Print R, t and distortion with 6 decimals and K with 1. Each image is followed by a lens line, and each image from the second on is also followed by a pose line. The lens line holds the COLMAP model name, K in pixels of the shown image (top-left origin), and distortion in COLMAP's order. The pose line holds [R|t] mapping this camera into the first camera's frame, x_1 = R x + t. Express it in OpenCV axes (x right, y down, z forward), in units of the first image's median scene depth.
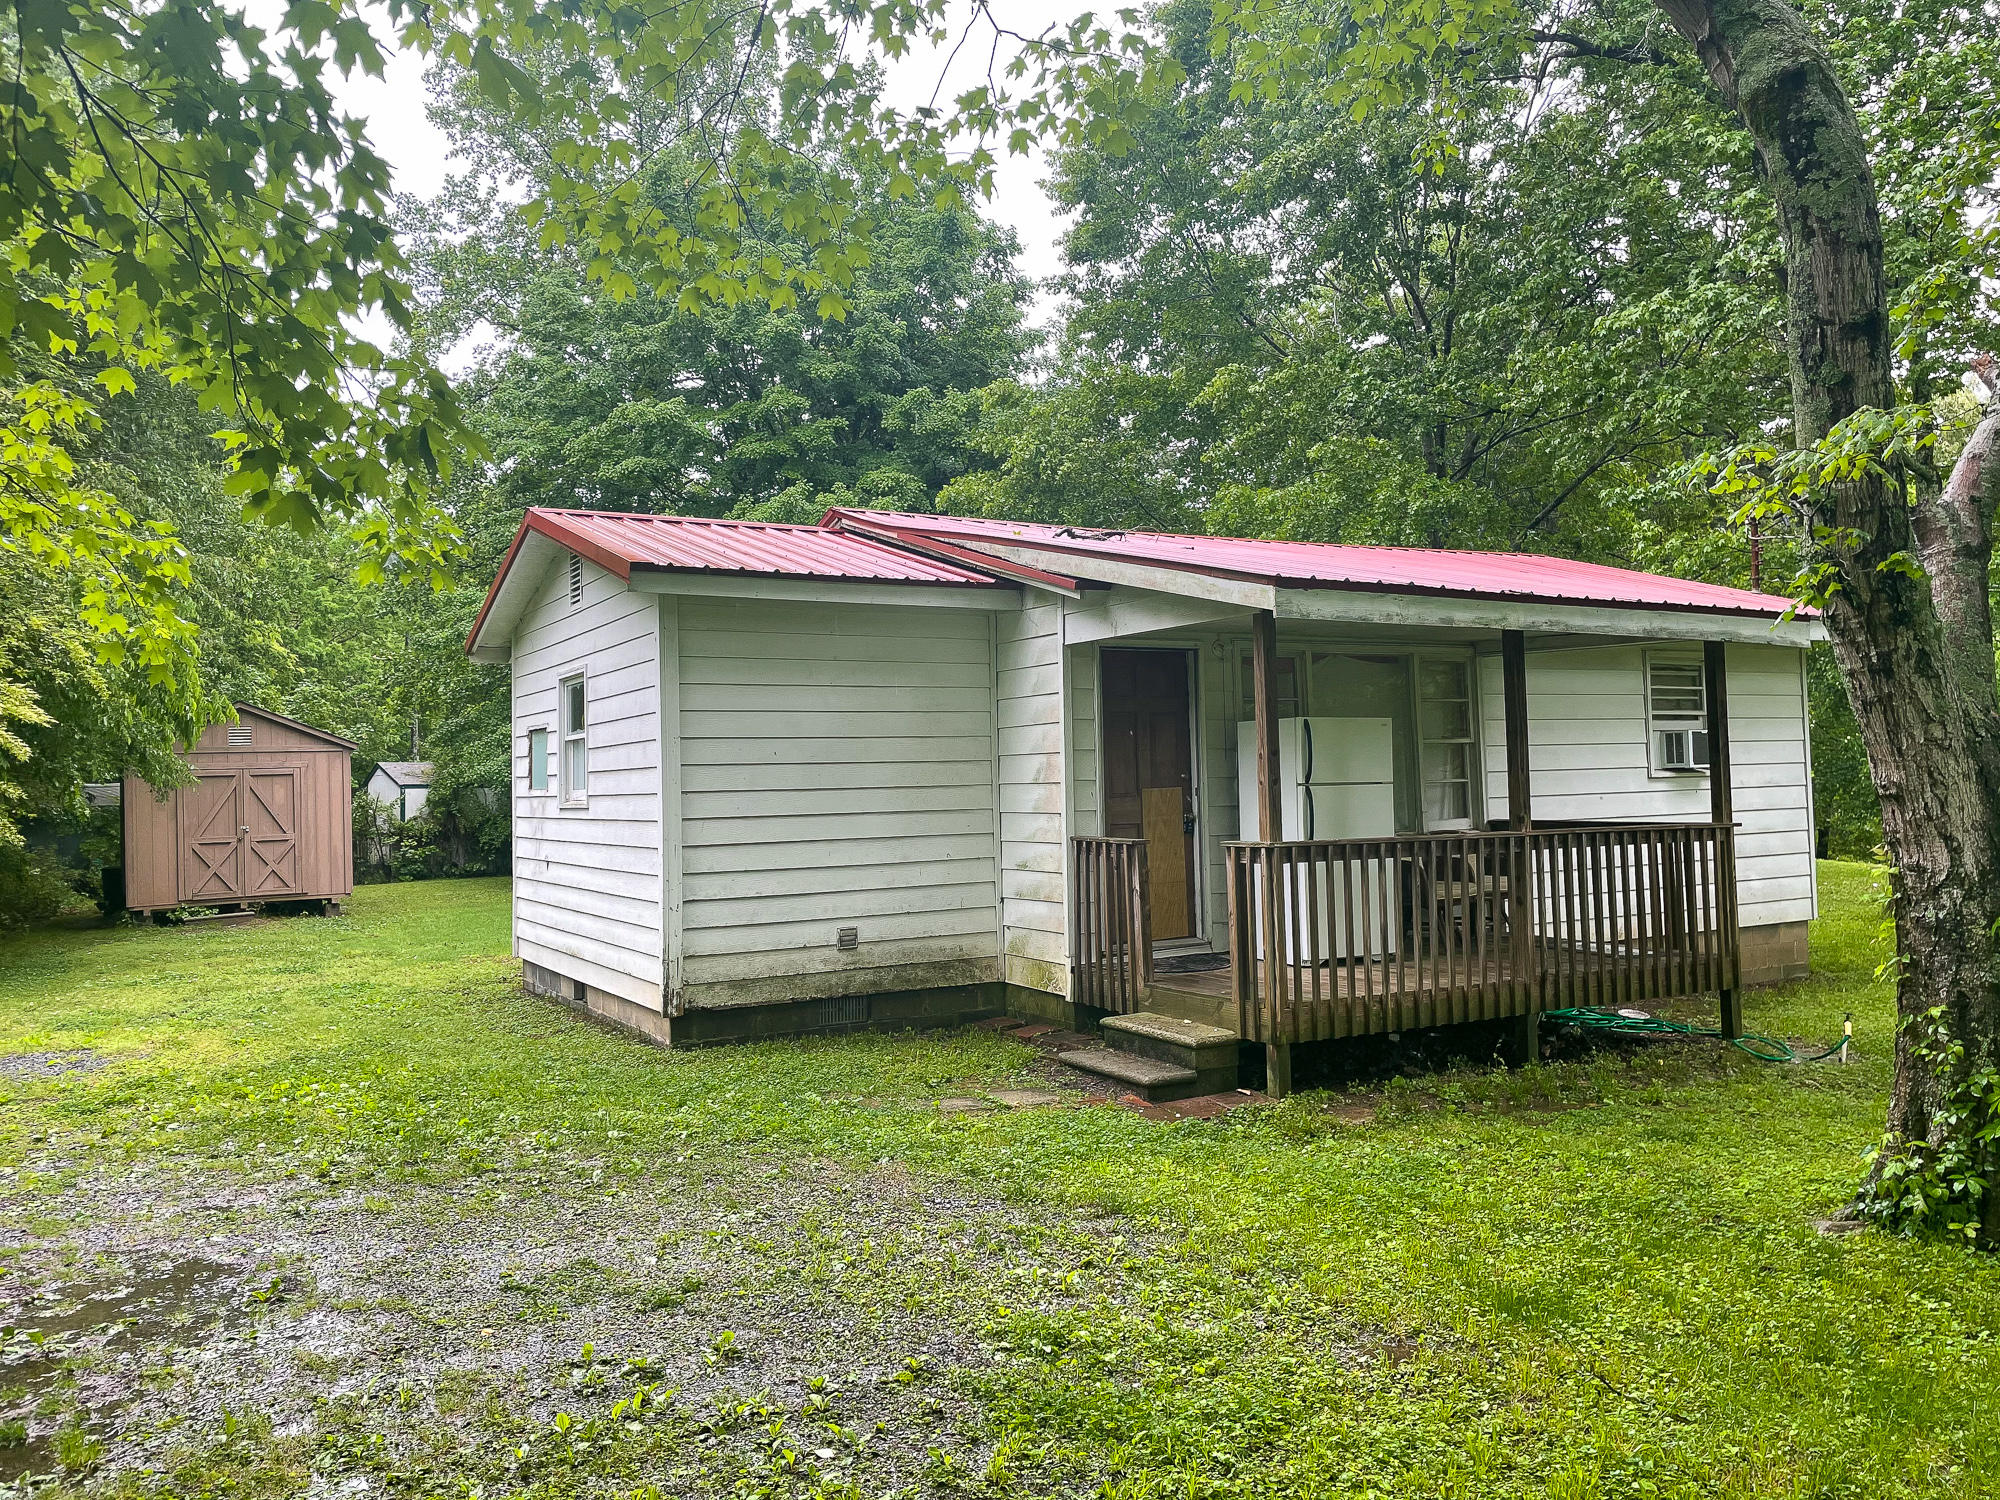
lens RADIAL K [[1521.7, 0, 1007.1], [0, 1521.7, 745.3], [0, 0, 1]] dist [0.076924, -0.106248]
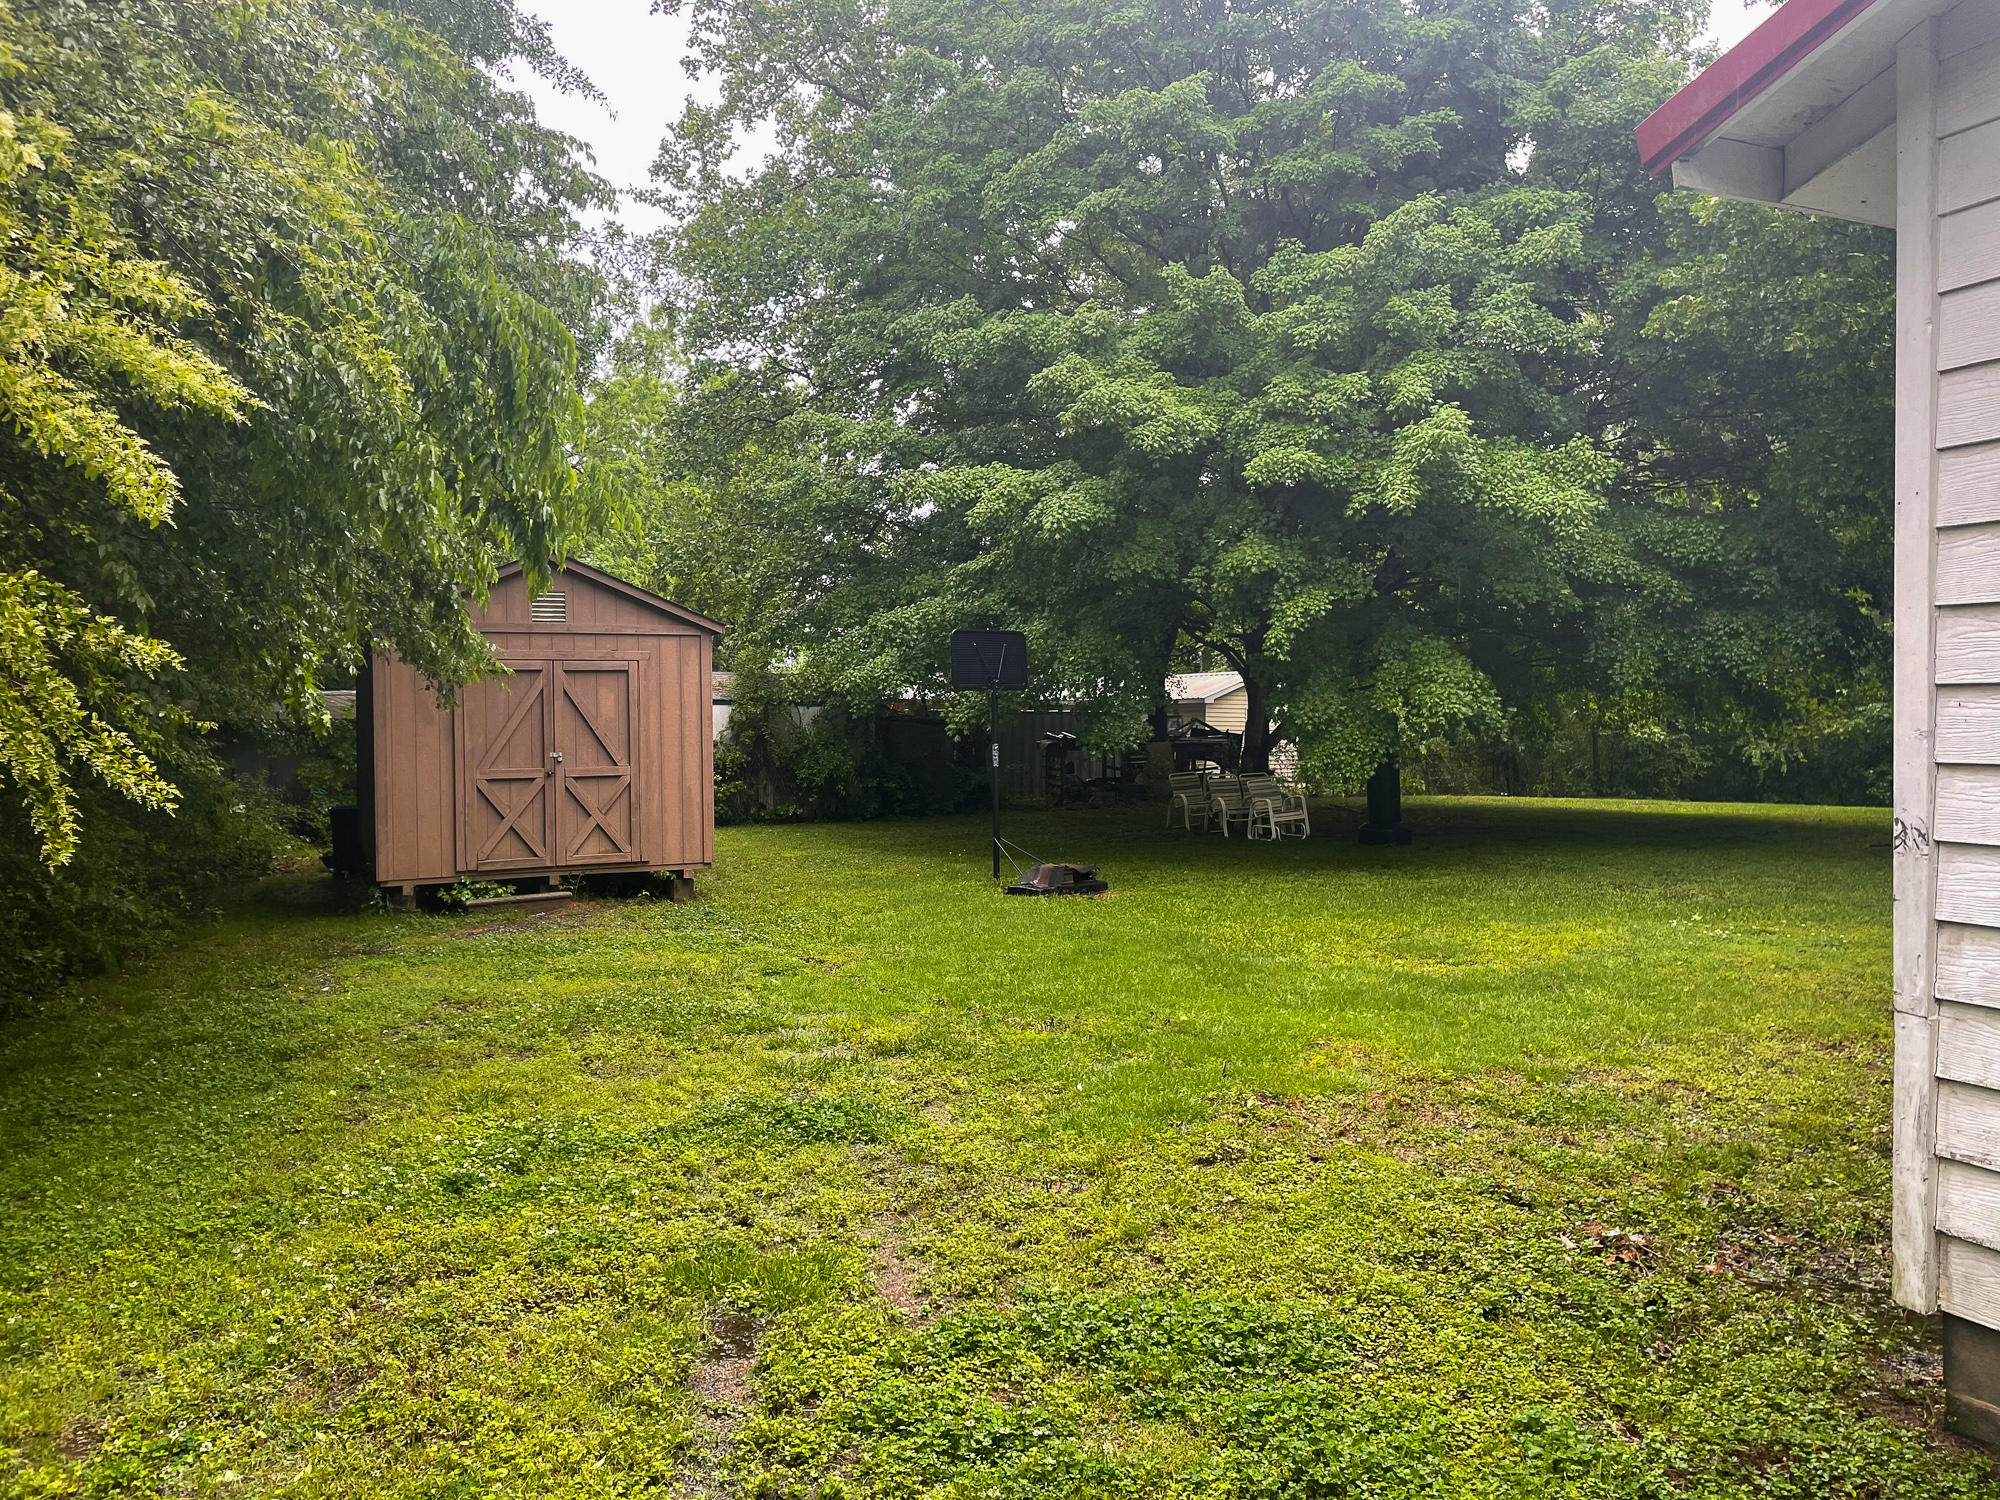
lens RADIAL K [[1521.7, 0, 995.3], [0, 1521.7, 750.7], [0, 0, 1]] dist [0.076924, -0.106248]
pose [[0.993783, 0.022478, -0.109044, -0.252120], [-0.017335, 0.998703, 0.047881, 0.019146], [0.109979, -0.045693, 0.992883, 0.408819]]
